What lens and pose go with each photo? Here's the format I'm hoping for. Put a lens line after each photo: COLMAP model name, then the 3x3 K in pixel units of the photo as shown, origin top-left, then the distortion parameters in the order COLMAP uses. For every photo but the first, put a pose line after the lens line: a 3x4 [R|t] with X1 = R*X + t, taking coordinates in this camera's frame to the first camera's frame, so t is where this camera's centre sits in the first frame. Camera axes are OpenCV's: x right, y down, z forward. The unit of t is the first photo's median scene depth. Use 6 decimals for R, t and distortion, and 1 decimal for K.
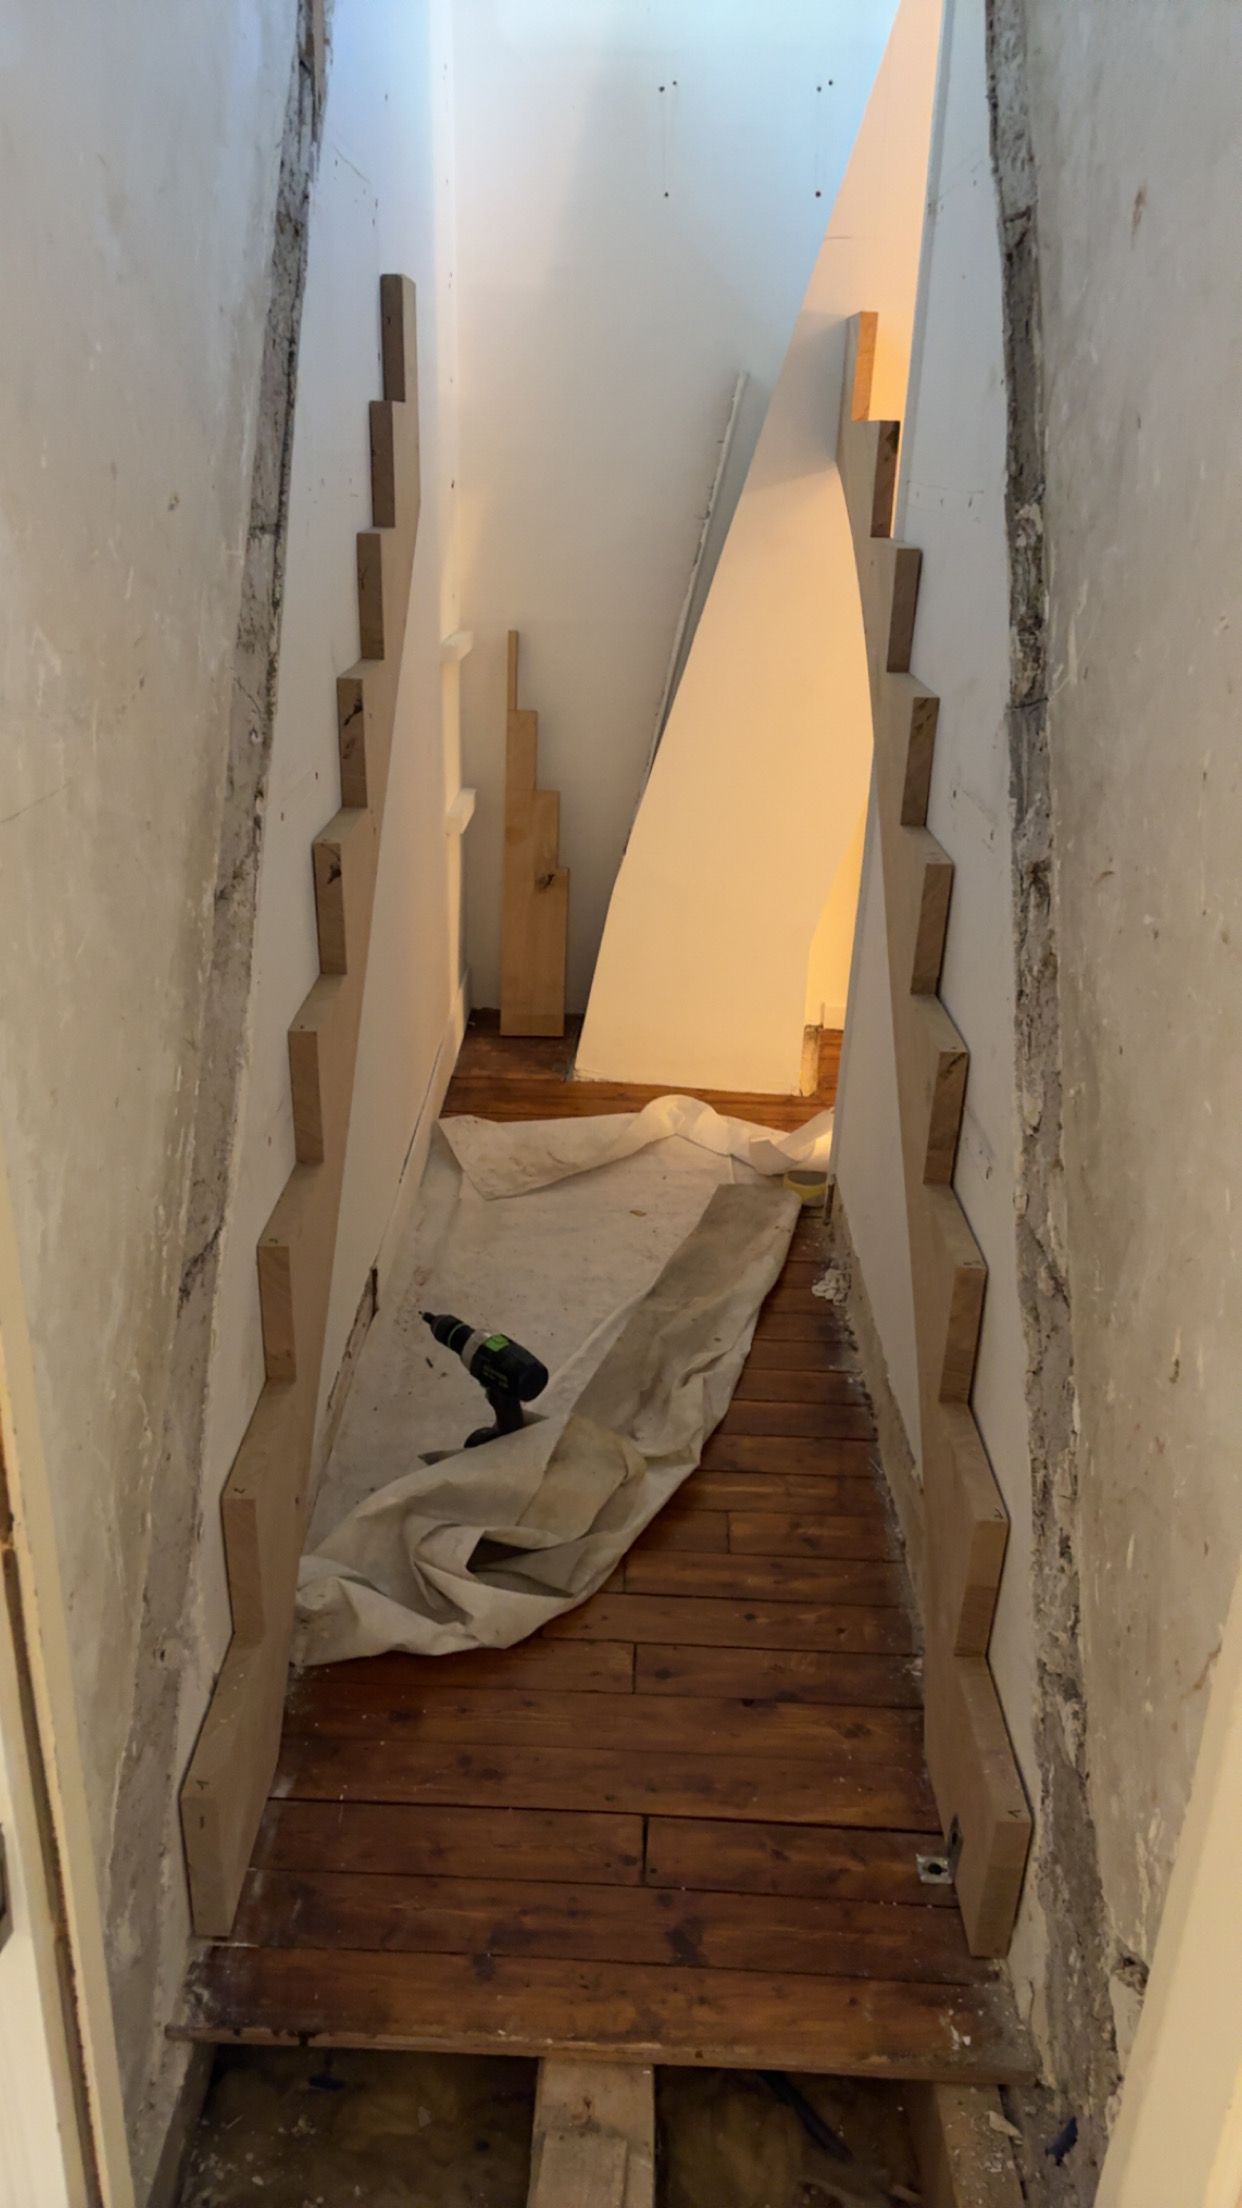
lens RADIAL K [[1622.9, 0, 619.1], [0, 1622.9, 1104.5], [0, 0, 1]] dist [0.048774, -0.063450]
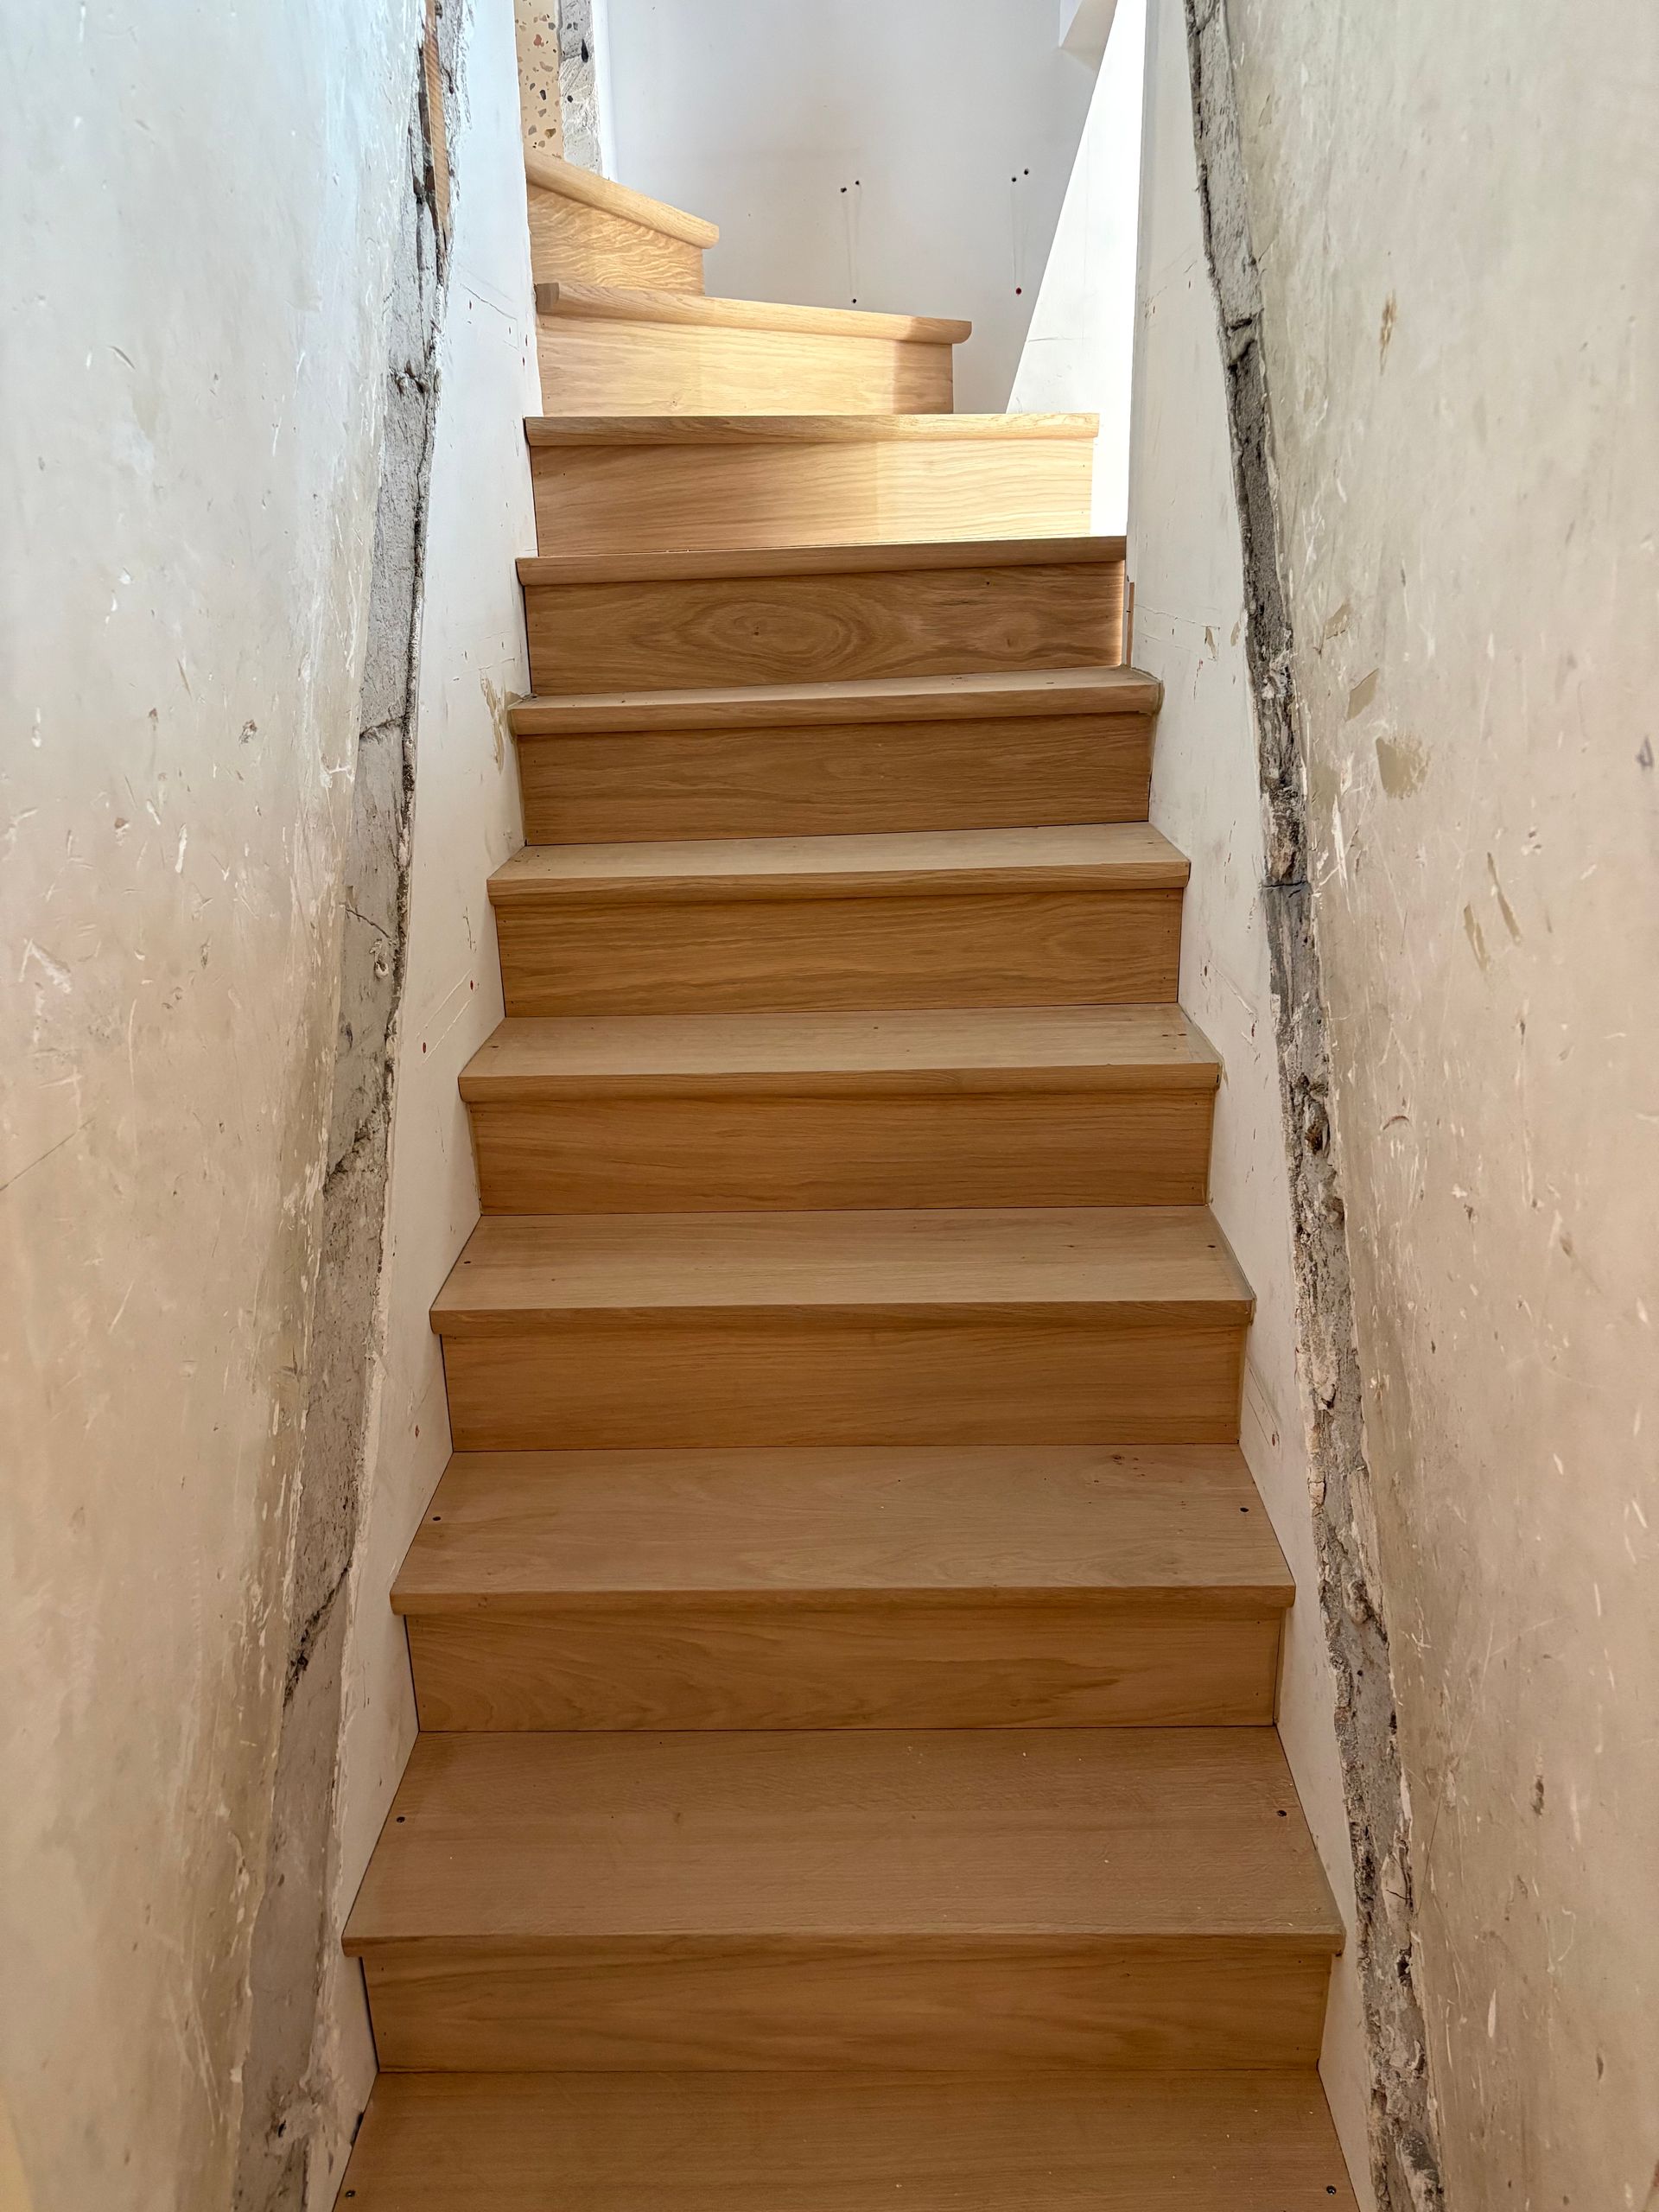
lens RADIAL K [[1694.3, 0, 821.6], [0, 1694.3, 1094.6], [0, 0, 1]] dist [0.023862, -0.015610]
pose [[0.998536, -0.045941, -0.028553, 0.032088], [0.044257, 0.997389, -0.057059, -0.105308], [0.031099, 0.055712, 0.997962, 0.129547]]
